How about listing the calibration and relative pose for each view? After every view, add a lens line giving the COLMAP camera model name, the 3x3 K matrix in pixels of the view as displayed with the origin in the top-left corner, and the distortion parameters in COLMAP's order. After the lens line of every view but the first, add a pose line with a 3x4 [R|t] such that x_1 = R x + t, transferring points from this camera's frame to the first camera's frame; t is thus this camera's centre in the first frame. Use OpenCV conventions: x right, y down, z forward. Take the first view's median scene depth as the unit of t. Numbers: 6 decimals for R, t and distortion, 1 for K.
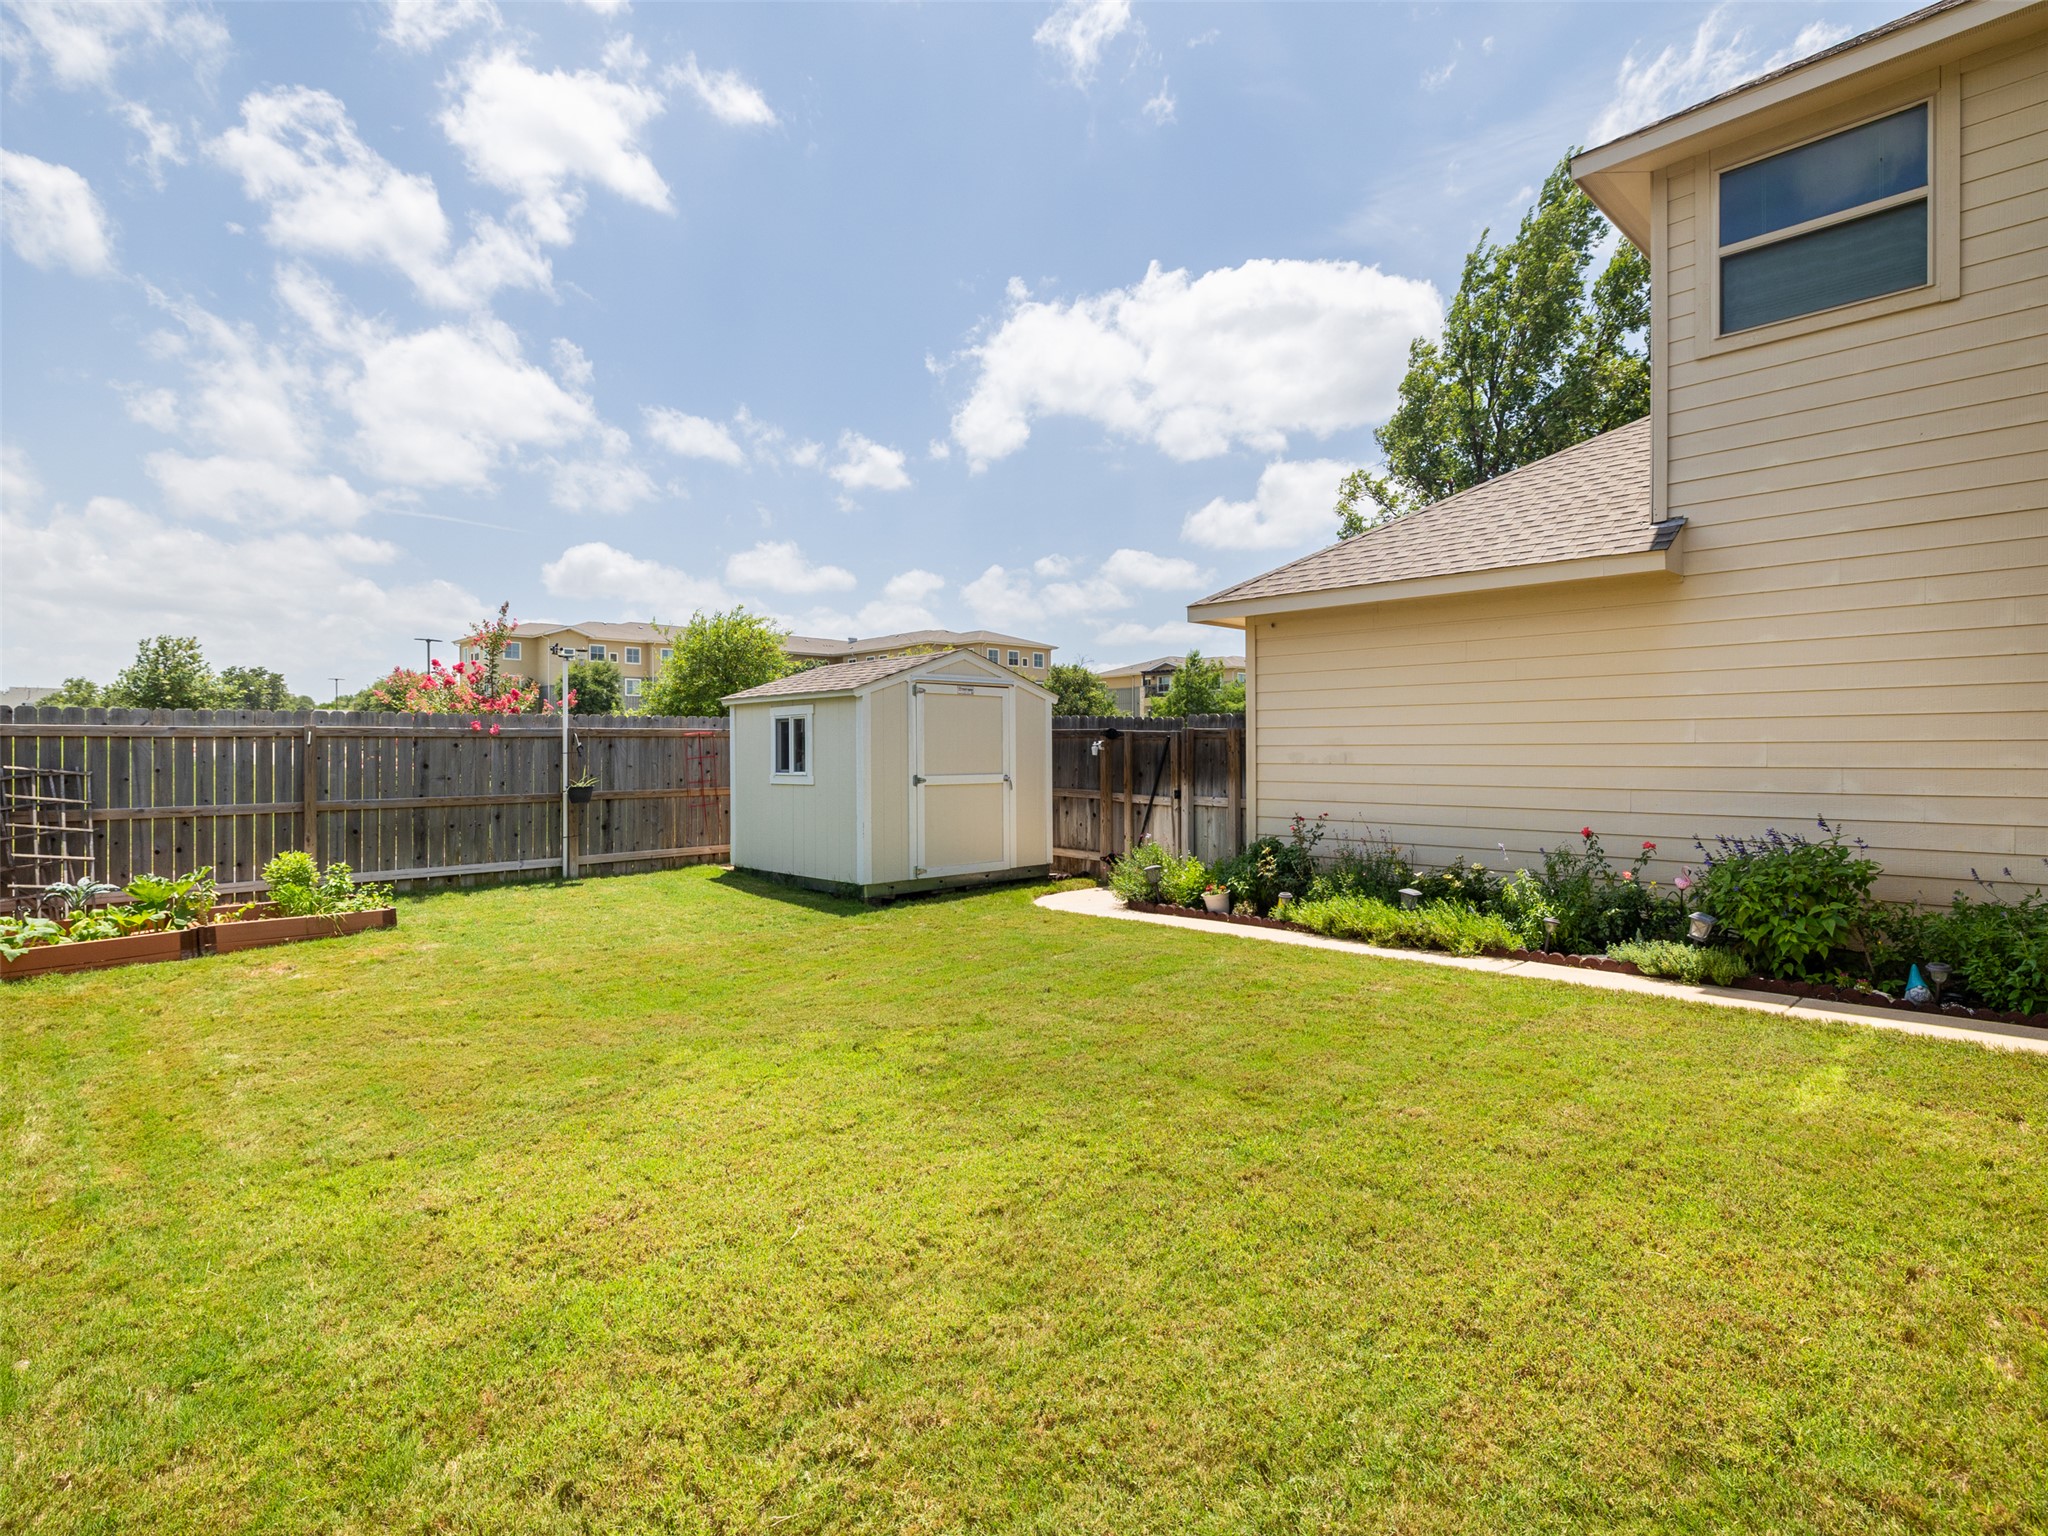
lens RADIAL K [[1024.0, 0, 1025.5], [0, 1024.0, 762.4], [0, 0, 1]] dist [-0.014459, -0.000245]
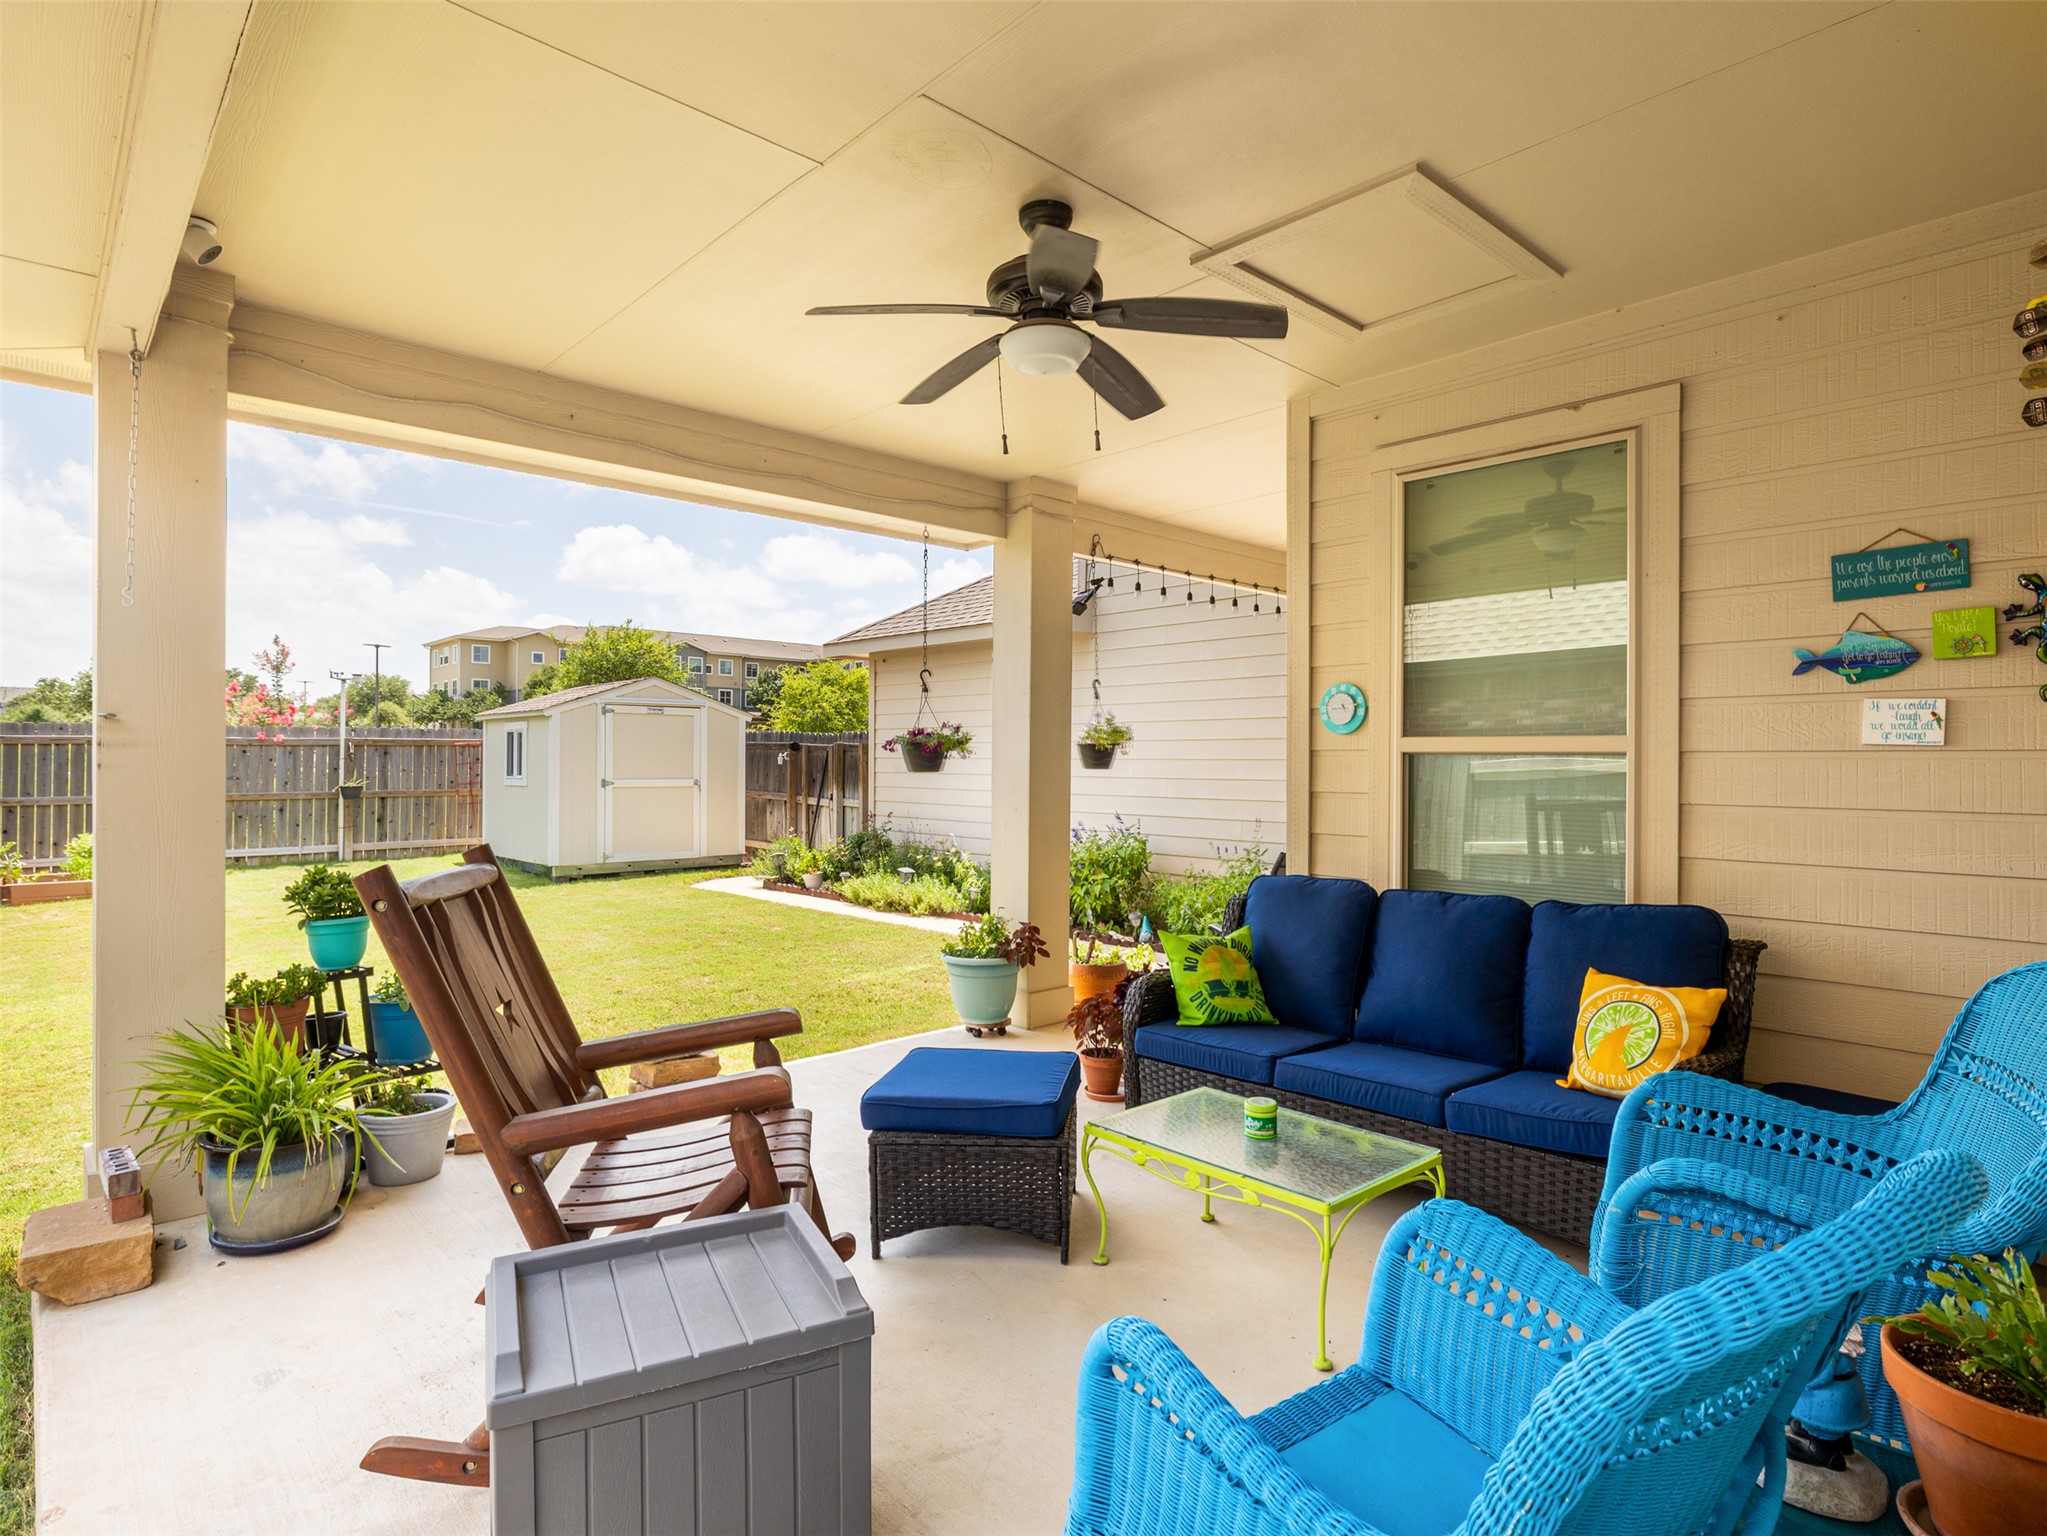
lens RADIAL K [[1063.1, 0, 1019.1], [0, 1063.1, 778.6], [0, 0, 1]] dist [-0.010973, -0.001328]
pose [[0.999859, 0.009360, -0.013916, 0.405855], [-0.009274, 0.999937, 0.006260, -0.000619], [0.013974, -0.006130, 0.999884, -0.270494]]
